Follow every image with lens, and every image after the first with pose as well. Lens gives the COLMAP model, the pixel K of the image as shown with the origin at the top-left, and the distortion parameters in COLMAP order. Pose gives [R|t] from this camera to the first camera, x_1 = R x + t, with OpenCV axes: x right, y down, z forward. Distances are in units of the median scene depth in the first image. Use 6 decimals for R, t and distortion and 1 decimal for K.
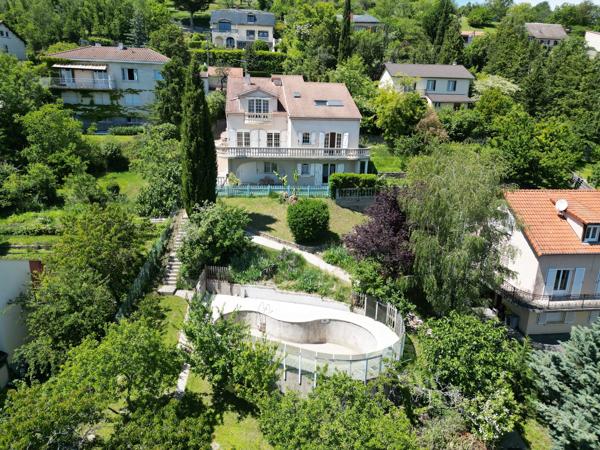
lens RADIAL K [[417.8, 0, 298.4], [0, 417.8, 224.8], [0, 0, 1]] dist [0.073708, -0.083713]
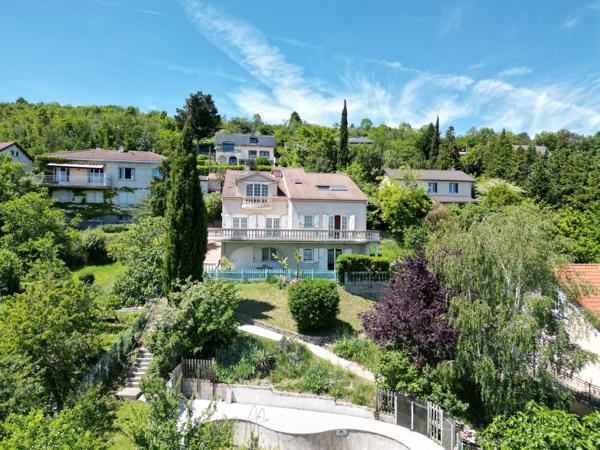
lens RADIAL K [[417.8, 0, 298.4], [0, 417.8, 224.8], [0, 0, 1]] dist [0.073708, -0.083713]
pose [[0.999942, -0.010687, 0.001209, -0.004917], [0.010567, 0.955154, -0.295921, 0.074048], [0.002007, 0.295916, 0.955212, 0.146611]]
